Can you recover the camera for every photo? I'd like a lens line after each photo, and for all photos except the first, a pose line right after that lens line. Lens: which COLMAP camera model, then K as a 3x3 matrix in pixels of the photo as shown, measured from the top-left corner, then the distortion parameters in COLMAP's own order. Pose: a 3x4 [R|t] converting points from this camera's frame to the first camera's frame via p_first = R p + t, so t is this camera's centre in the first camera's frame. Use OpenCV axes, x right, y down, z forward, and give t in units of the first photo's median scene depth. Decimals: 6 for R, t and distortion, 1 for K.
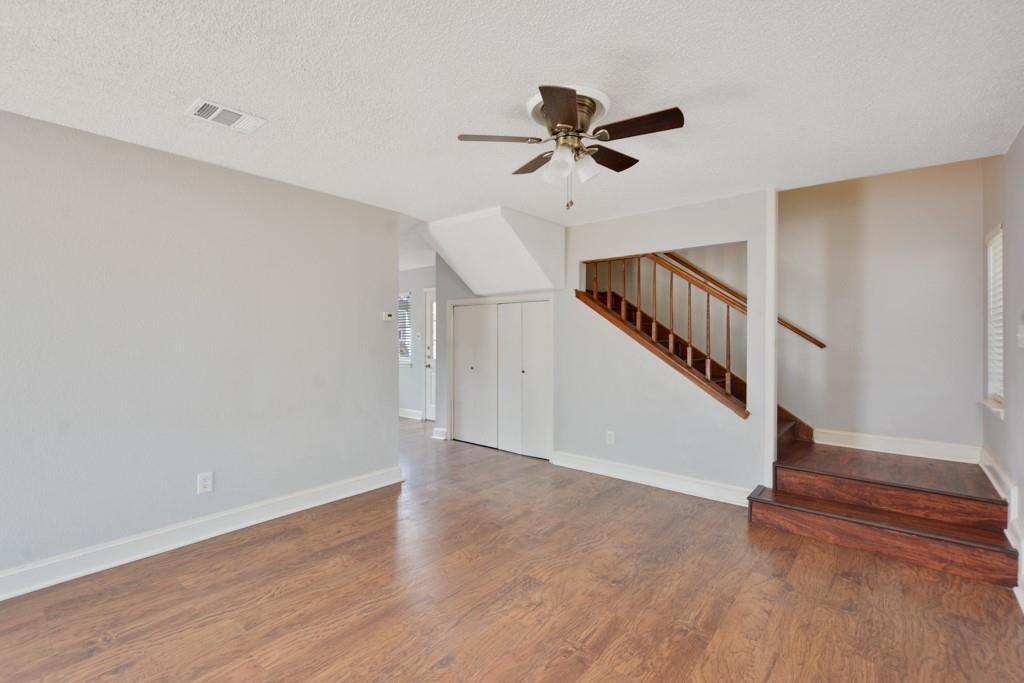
lens RADIAL K [[435.4, 0, 538.6], [0, 435.4, 339.0], [0, 0, 1]] dist [0.000004, -0.000387]
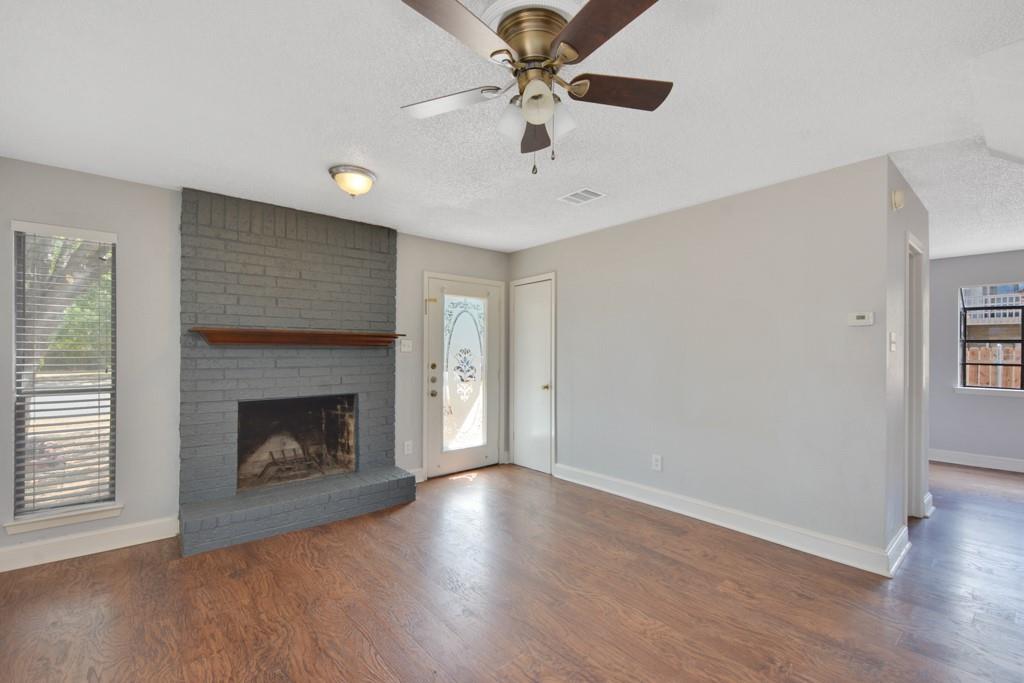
lens RADIAL K [[449.7, 0, 510.1], [0, 449.7, 343.6], [0, 0, 1]] dist [0.002044, -0.001074]
pose [[-0.193713, -0.010005, -0.981007, 0.539191], [-0.004616, 0.999946, -0.009286, -0.005667], [0.981047, 0.002729, -0.193749, 0.717724]]
